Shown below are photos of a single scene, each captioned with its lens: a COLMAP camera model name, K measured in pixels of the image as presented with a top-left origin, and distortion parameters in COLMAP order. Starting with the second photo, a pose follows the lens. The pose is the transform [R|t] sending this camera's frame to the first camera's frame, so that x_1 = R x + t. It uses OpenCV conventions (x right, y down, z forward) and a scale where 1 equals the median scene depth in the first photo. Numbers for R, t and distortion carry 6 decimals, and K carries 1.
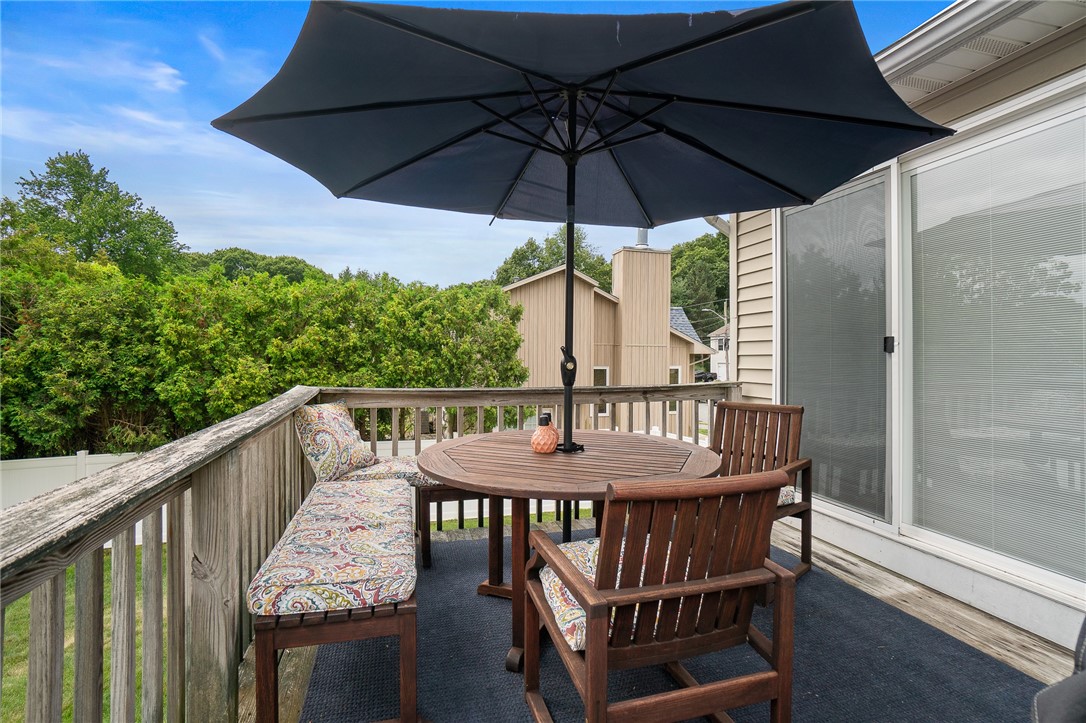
lens RADIAL K [[519.9, 0, 539.0], [0, 519.9, 358.6], [0, 0, 1]] dist [-0.004191, 0.000338]
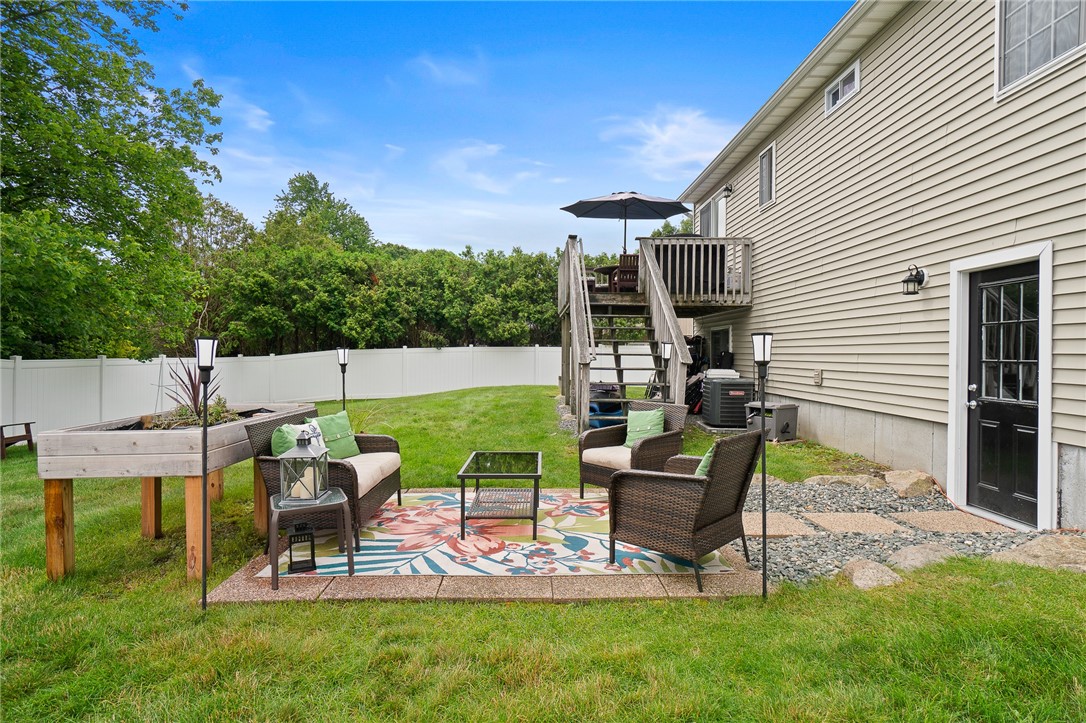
lens RADIAL K [[597.2, 0, 542.5], [0, 597.2, 358.5], [0, 0, 1]] dist [-0.005726, 0.000253]
pose [[0.970608, 0.005043, -0.240613, 0.130799], [-0.006230, 0.999972, -0.004172, 0.224738], [0.240585, 0.005548, 0.970612, -0.975985]]
